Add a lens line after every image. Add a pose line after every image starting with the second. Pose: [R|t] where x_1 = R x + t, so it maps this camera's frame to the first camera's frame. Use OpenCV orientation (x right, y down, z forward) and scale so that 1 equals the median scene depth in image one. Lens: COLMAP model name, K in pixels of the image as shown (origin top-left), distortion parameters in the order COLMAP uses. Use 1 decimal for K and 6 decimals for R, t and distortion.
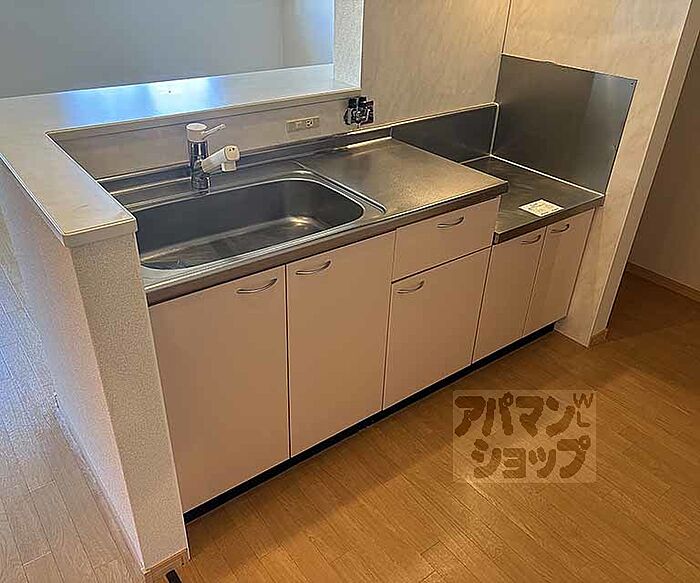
lens RADIAL K [[592.8, 0, 349.5], [0, 592.8, 300.0], [0, 0, 1]] dist [0.008401, -0.006262]
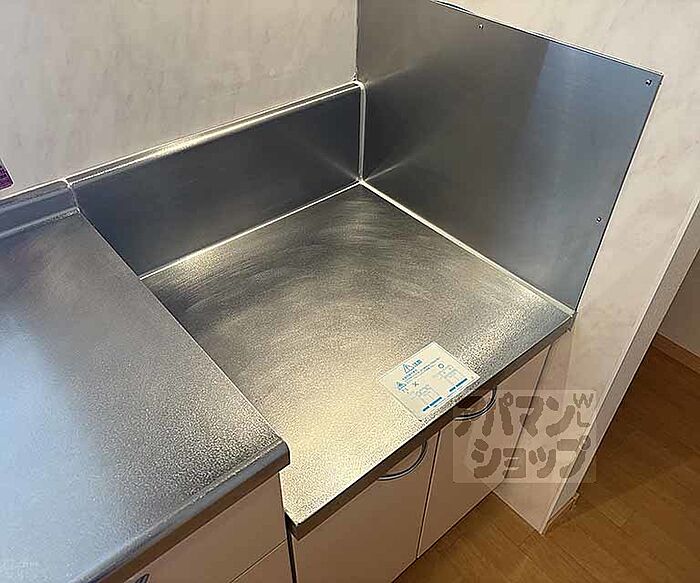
lens RADIAL K [[592.8, 0, 349.5], [0, 592.8, 300.0], [0, 0, 1]] dist [0.008401, -0.006262]
pose [[0.998530, -0.046638, 0.027624, 0.268650], [0.040657, 0.981448, 0.187367, -0.307674], [-0.035850, -0.185969, 0.981901, 0.616685]]
